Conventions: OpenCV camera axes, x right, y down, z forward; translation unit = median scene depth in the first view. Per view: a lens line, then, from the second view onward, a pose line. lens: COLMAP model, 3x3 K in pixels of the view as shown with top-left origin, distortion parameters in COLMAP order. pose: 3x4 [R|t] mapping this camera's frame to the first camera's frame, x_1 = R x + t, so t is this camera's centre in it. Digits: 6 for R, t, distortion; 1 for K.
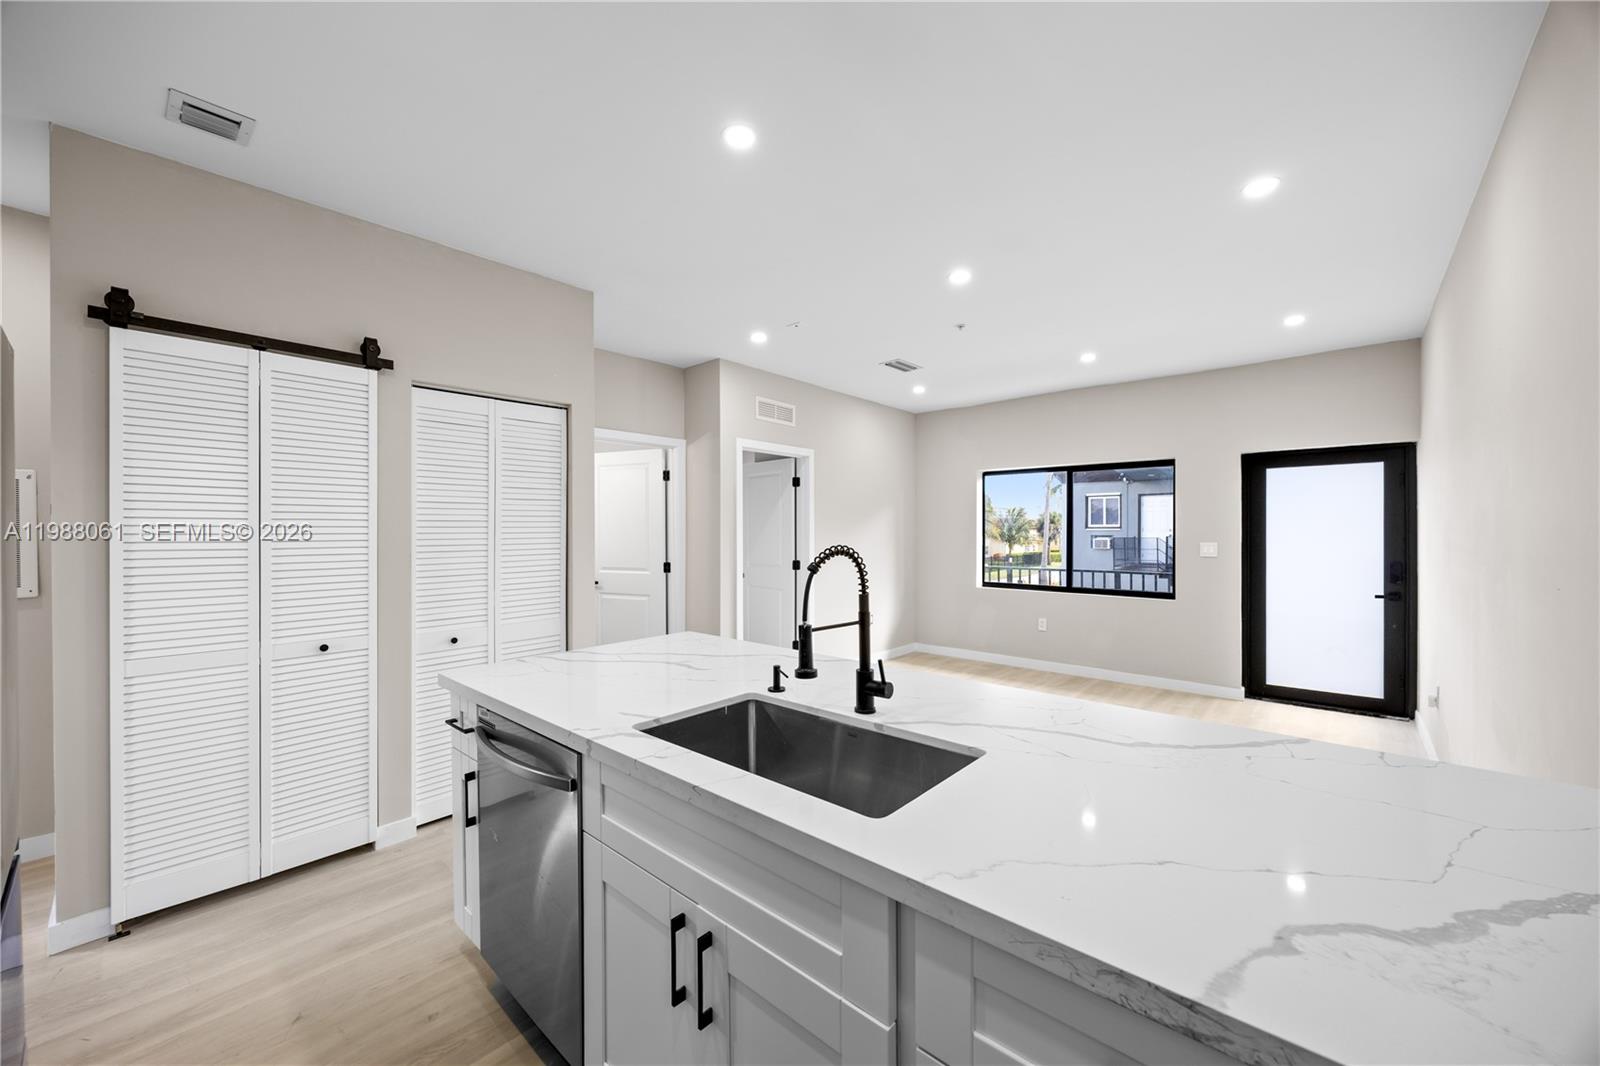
lens RADIAL K [[607.2, 0, 796.2], [0, 607.2, 532.4], [0, 0, 1]] dist [-0.000708, -0.000093]
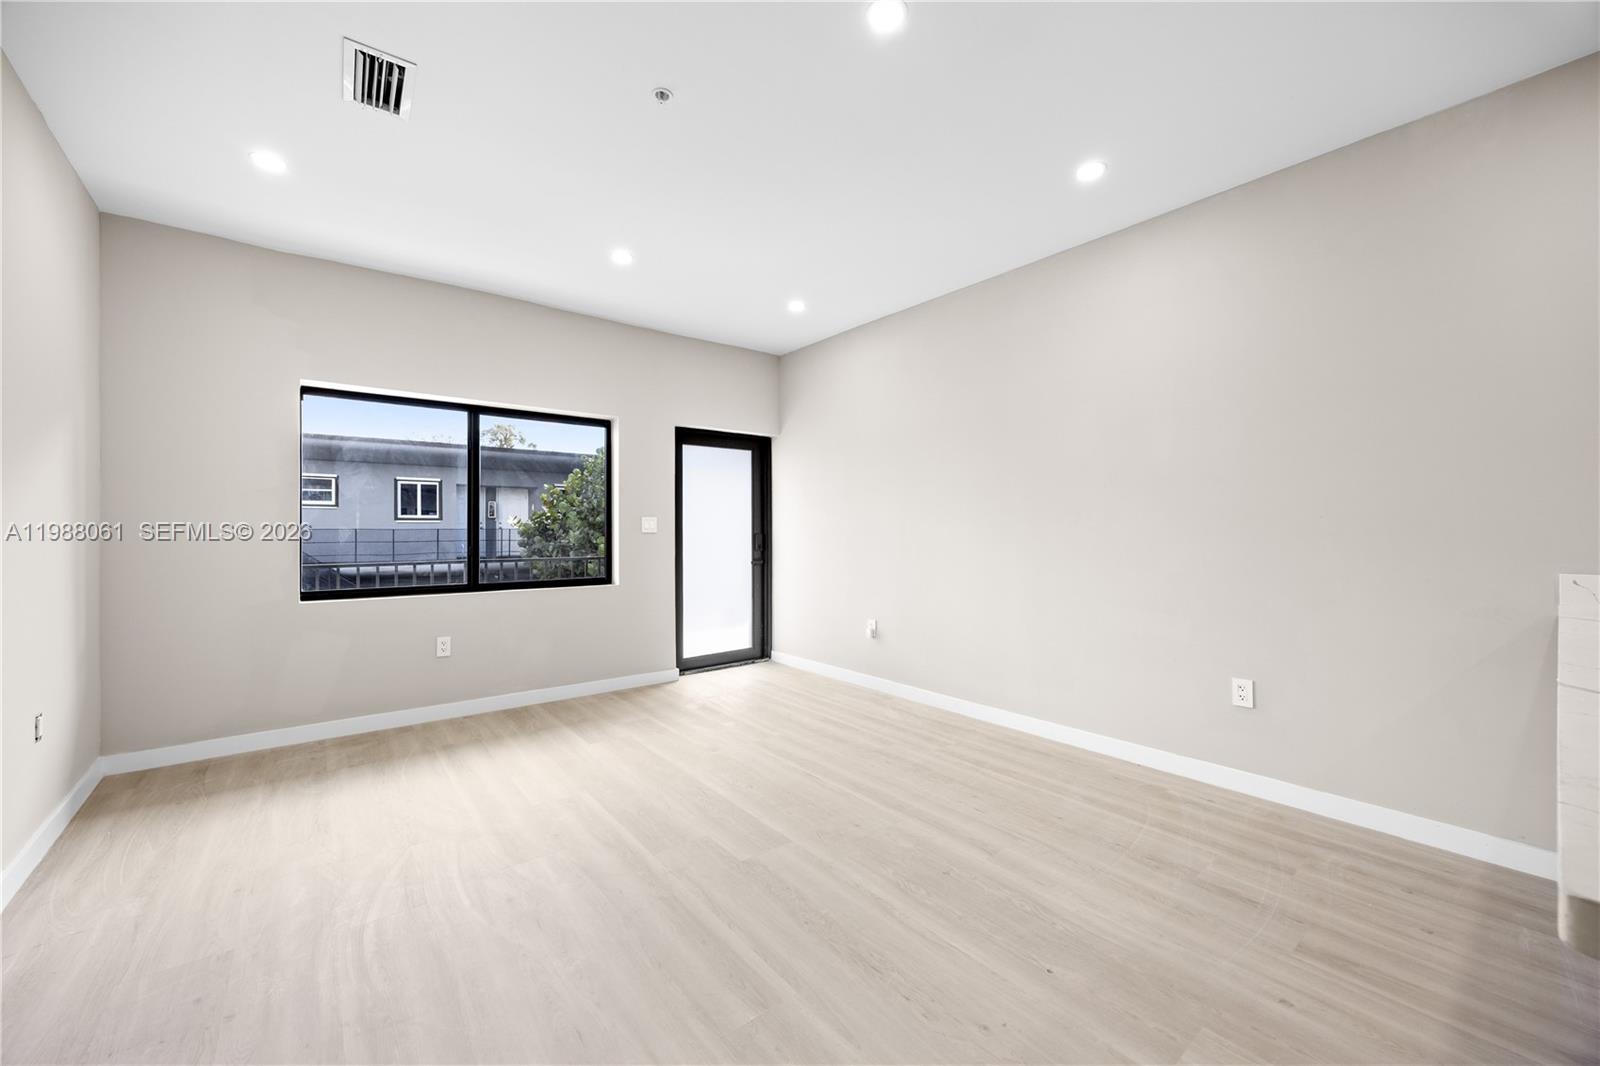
lens RADIAL K [[616.1, 0, 797.6], [0, 616.1, 529.2], [0, 0, 1]] dist [-0.001364, -0.000168]
pose [[0.163166, 0.001305, 0.986598, -0.364836], [0.002730, 0.999995, -0.001775, 0.068491], [-0.986595, 0.002983, 0.163162, 1.162538]]
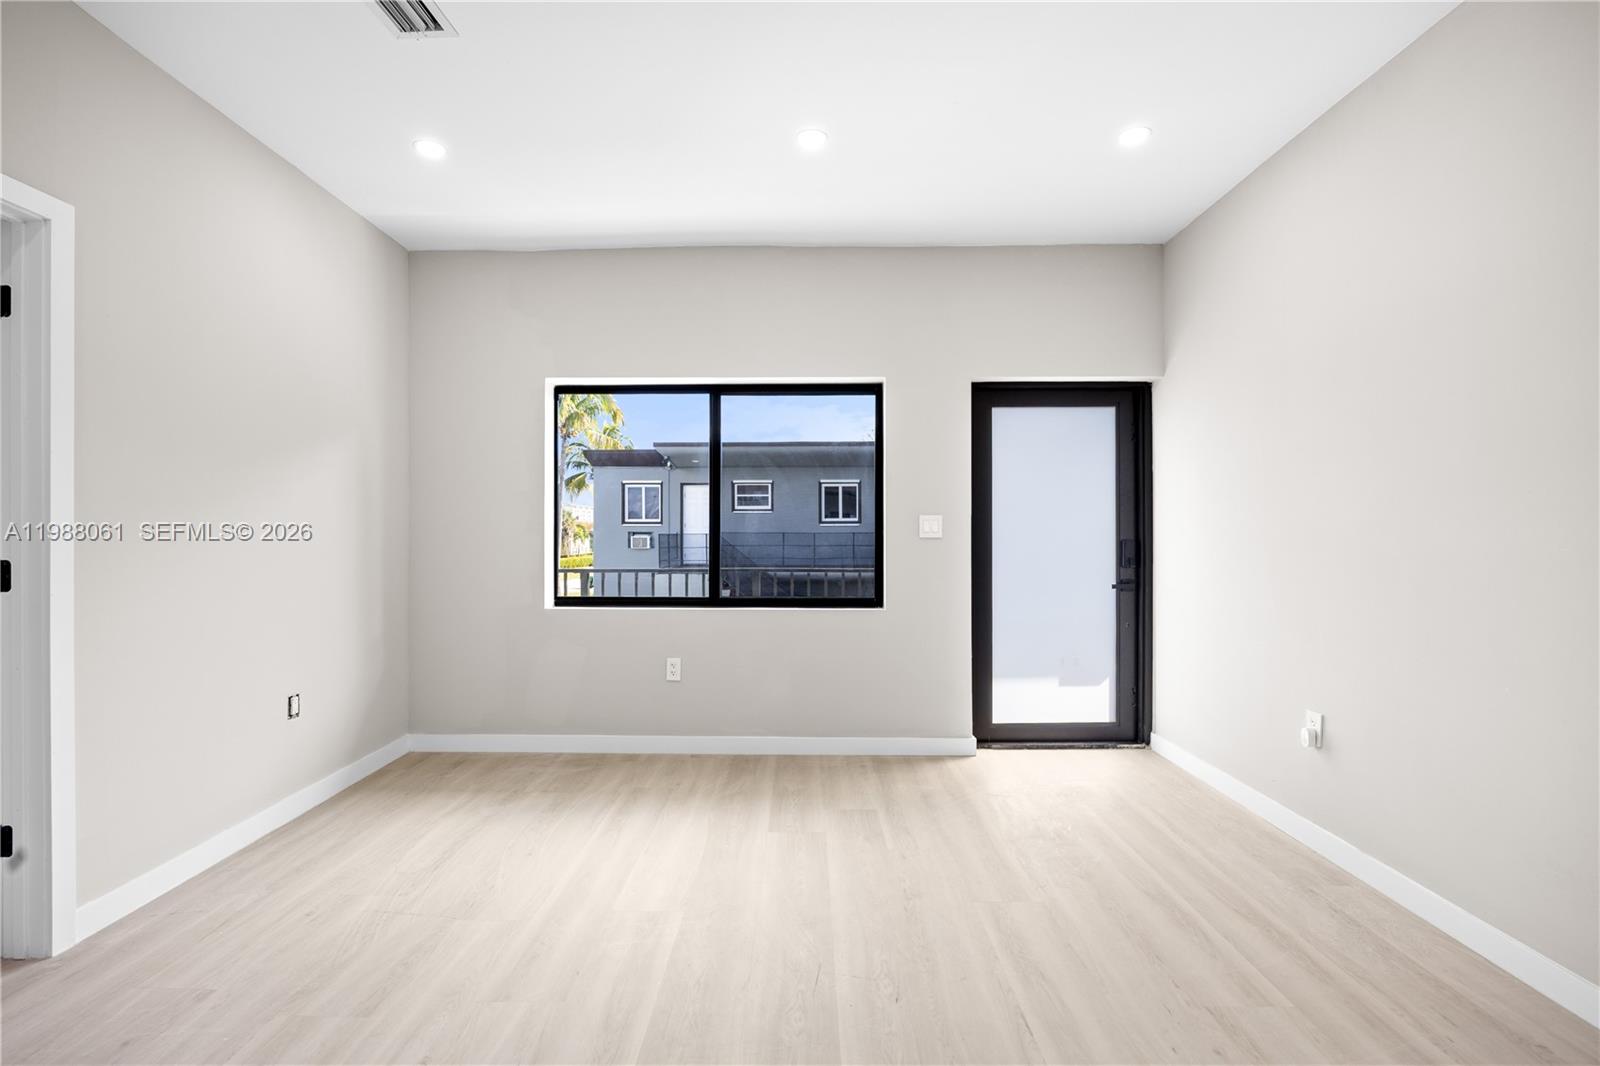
lens RADIAL K [[719.3, 0, 795.0], [0, 719.3, 534.3], [0, 0, 1]] dist [-0.010335, 0.000125]
pose [[0.750940, 0.000174, 0.660370, 0.135020], [0.000687, 0.999999, -0.001044, 0.068706], [-0.660370, 0.001238, 0.750939, 0.972093]]
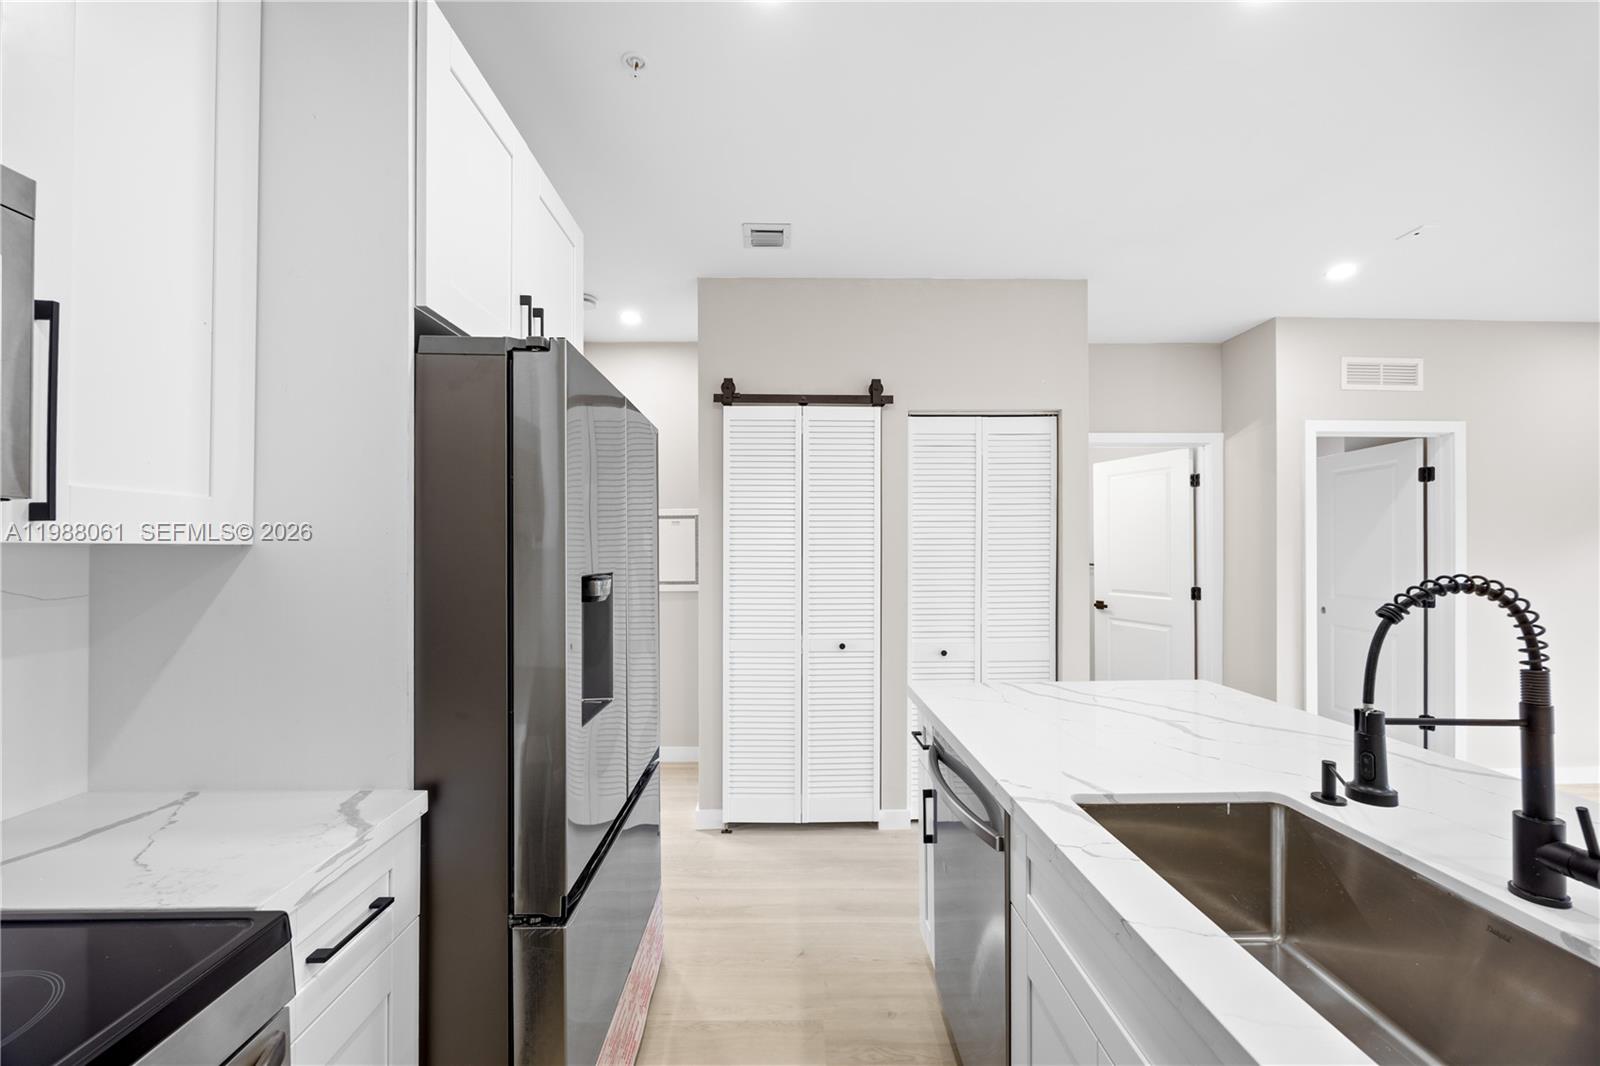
lens RADIAL K [[610.1, 0, 797.1], [0, 610.1, 547.6], [0, 0, 1]] dist [-0.001909, 0.000097]
pose [[0.682849, -0.000264, -0.730559, 0.033692], [-0.002749, 0.999992, -0.002931, 0.000231], [0.730554, 0.004009, 0.682843, 0.102621]]
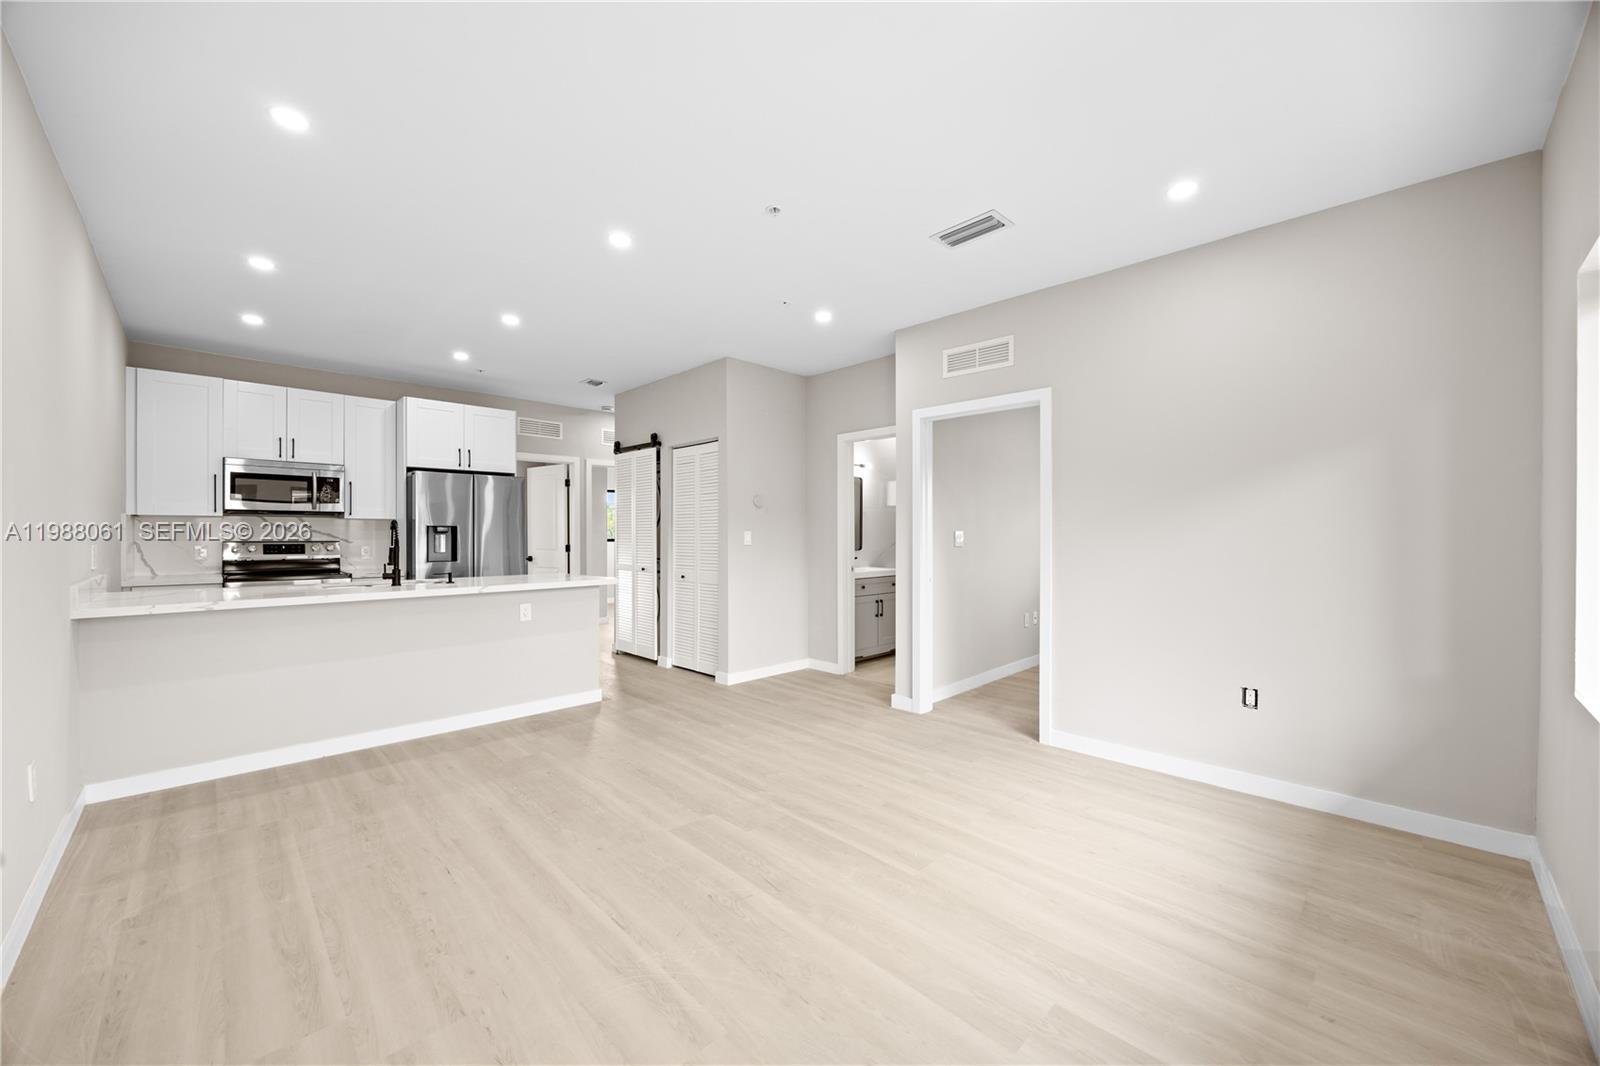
lens RADIAL K [[607.2, 0, 796.2], [0, 607.2, 532.4], [0, 0, 1]] dist [-0.000708, -0.000093]
pose [[-0.060693, 0.000771, -0.998156, 1.403618], [-0.002185, 0.999997, 0.000905, 0.037297], [0.998154, 0.002235, -0.060691, 1.562778]]
